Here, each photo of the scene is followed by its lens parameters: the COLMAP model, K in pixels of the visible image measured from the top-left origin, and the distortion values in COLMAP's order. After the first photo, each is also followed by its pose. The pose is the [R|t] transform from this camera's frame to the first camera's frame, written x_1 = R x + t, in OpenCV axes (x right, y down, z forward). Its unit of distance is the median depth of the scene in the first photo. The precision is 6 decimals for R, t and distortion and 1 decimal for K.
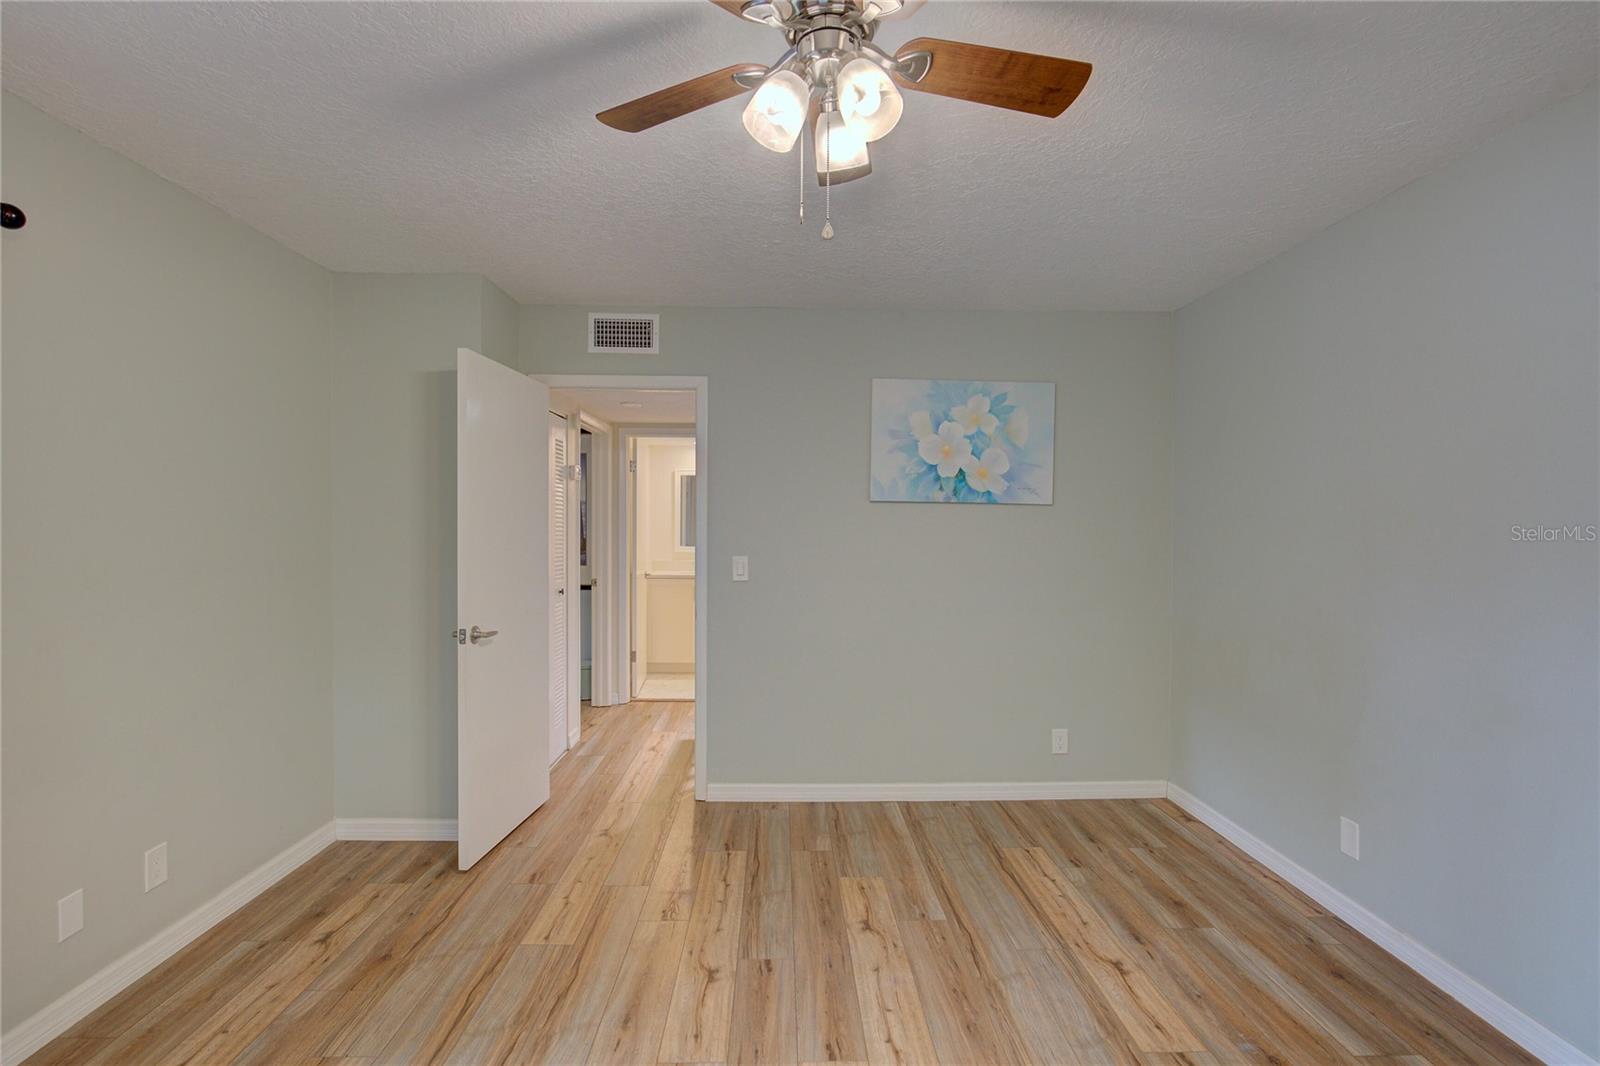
lens RADIAL K [[733.7, 0, 804.9], [0, 733.7, 527.5], [0, 0, 1]] dist [0.001440, 0.000215]
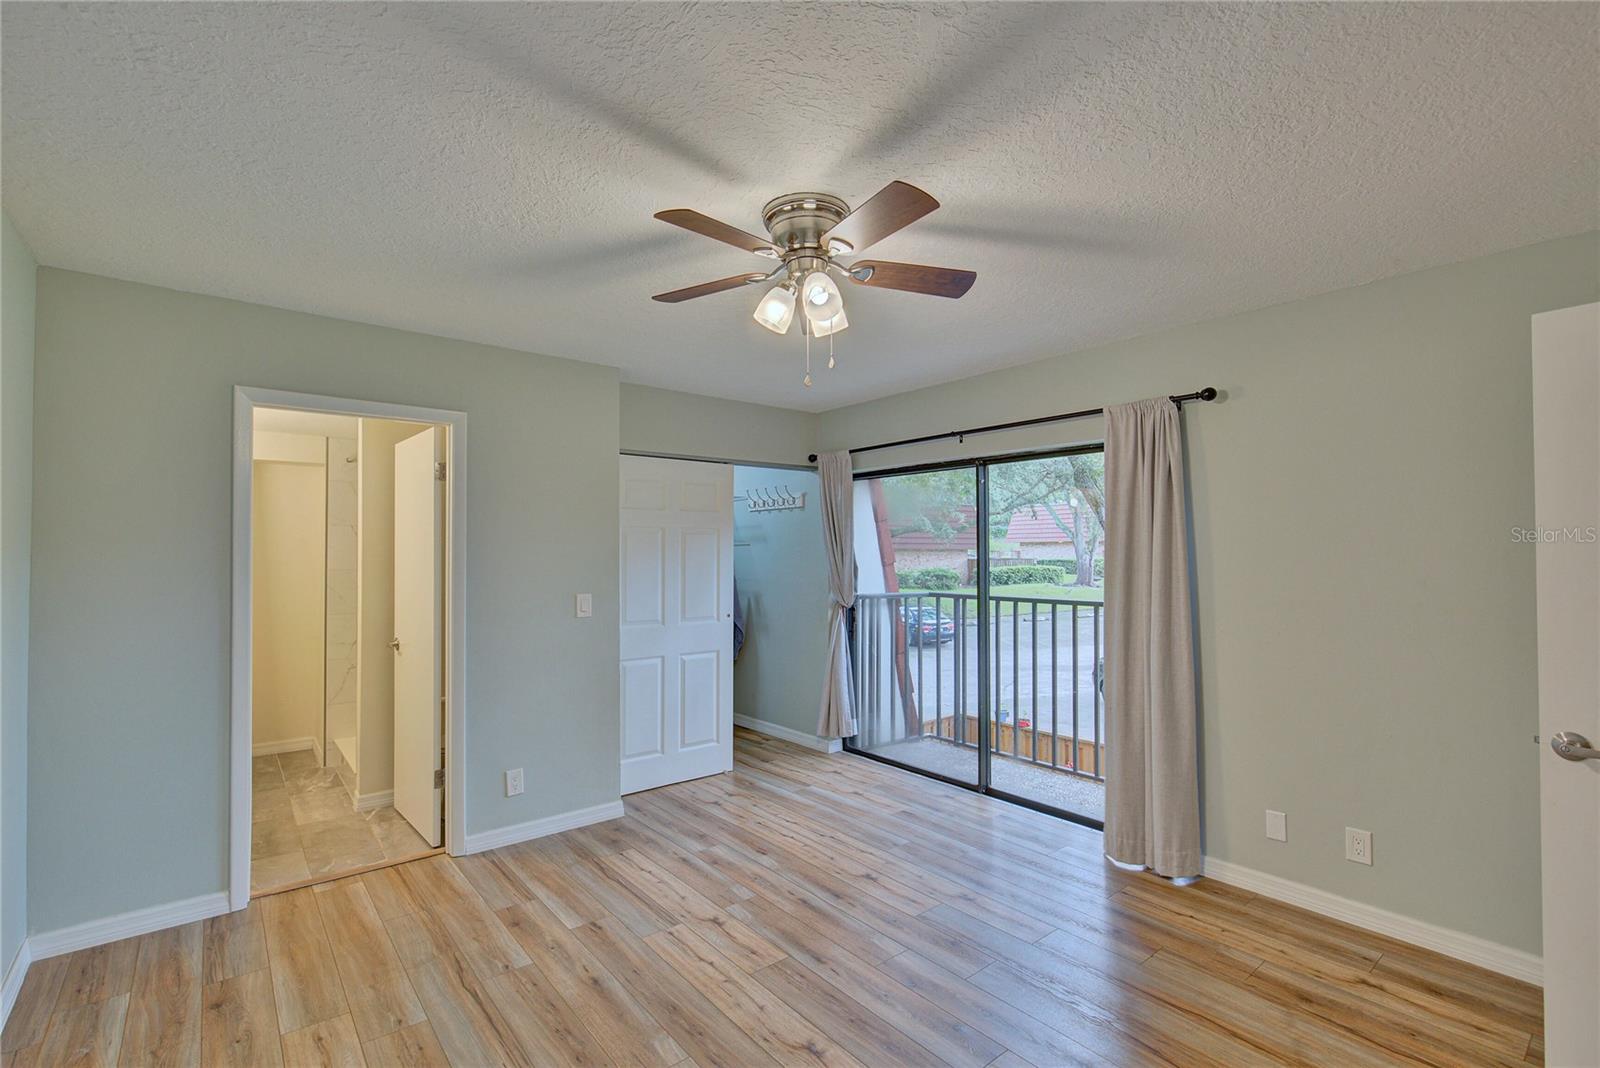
lens RADIAL K [[740.0, 0, 813.1], [0, 740.0, 529.8], [0, 0, 1]] dist [0.002202, 0.000296]
pose [[-0.794203, -0.021036, -0.607288, 0.384216], [-0.004234, 0.999568, -0.029086, -0.020141], [0.607638, -0.020529, -0.793949, 0.893254]]
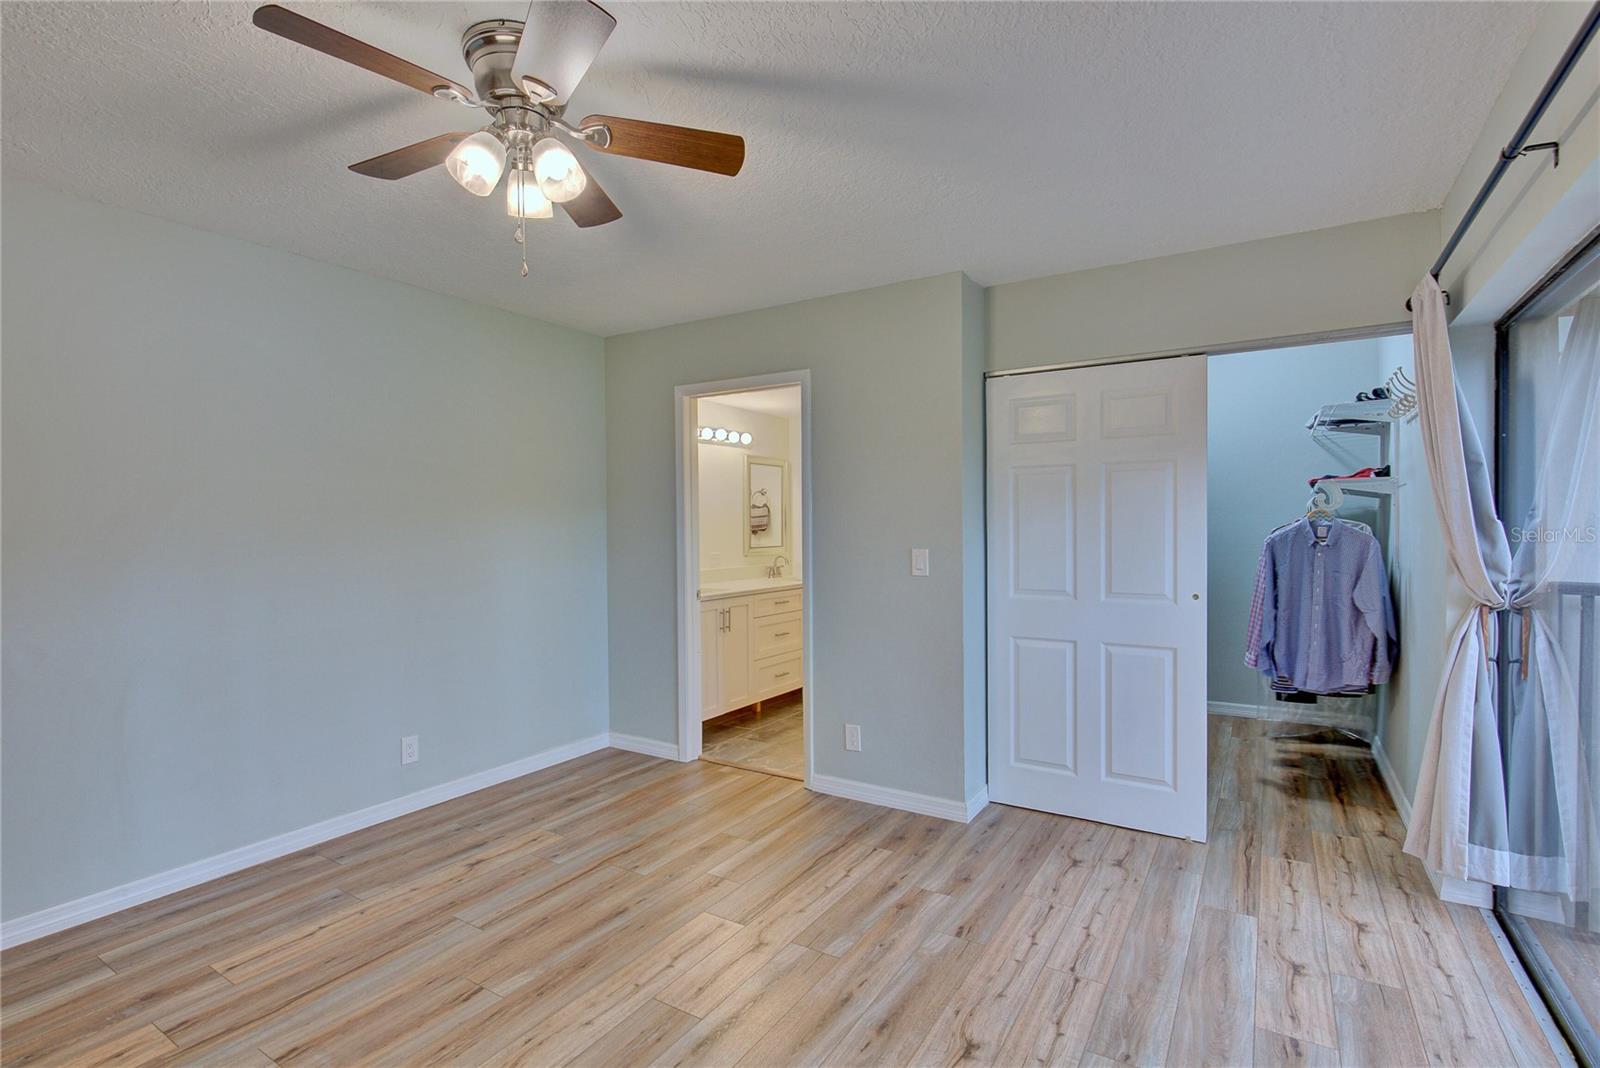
lens RADIAL K [[758.7, 0, 773.8], [0, 758.7, 536.6], [0, 0, 1]] dist [0.000311, -0.000091]
pose [[-0.812665, -0.006247, 0.582697, -0.413597], [0.006972, 0.999767, 0.020442, 0.006910], [-0.582689, 0.020675, -0.812432, 0.714610]]
